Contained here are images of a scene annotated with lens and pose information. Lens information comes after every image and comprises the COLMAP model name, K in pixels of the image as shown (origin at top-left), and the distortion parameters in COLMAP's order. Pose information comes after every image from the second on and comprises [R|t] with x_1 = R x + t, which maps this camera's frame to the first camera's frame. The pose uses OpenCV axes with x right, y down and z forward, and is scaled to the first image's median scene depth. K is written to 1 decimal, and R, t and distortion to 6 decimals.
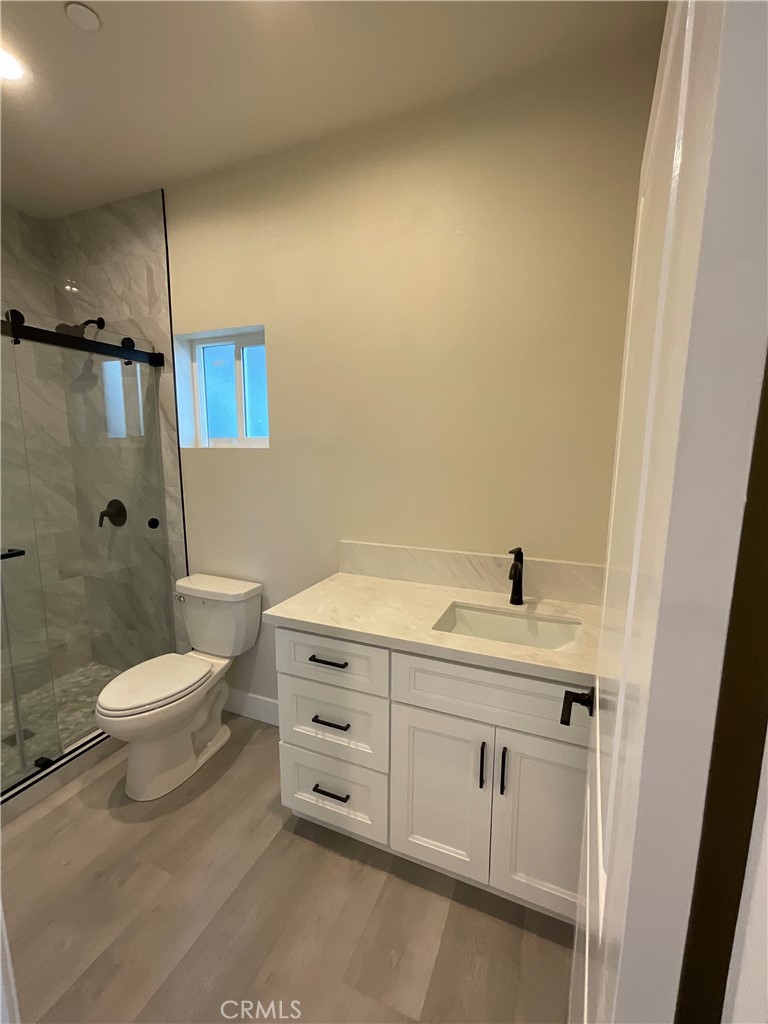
lens RADIAL K [[445.9, 0, 380.4], [0, 445.9, 513.6], [0, 0, 1]] dist [0.000415, 0.000979]
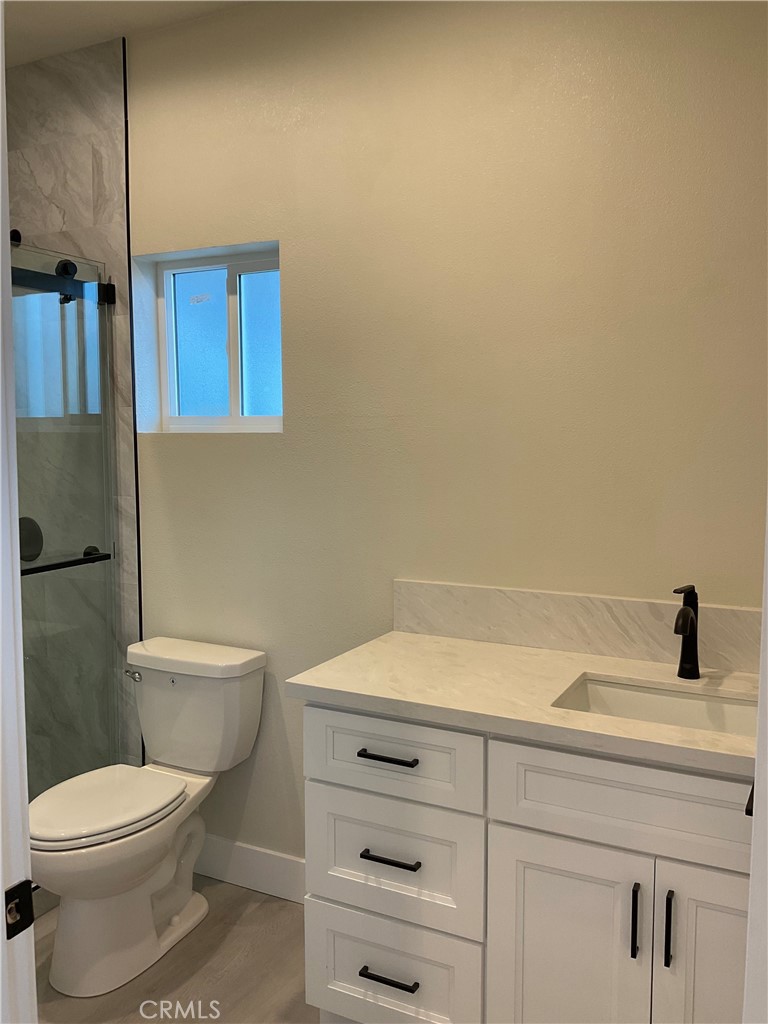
lens RADIAL K [[842.2, 0, 384.0], [0, 842.2, 512.0], [0, 0, 1]] dist [0.094911, -0.182533]
pose [[0.998168, -0.000376, -0.060507, -0.032909], [-0.003499, 0.997949, -0.063912, 0.039341], [0.060407, 0.064006, 0.996120, -0.160705]]
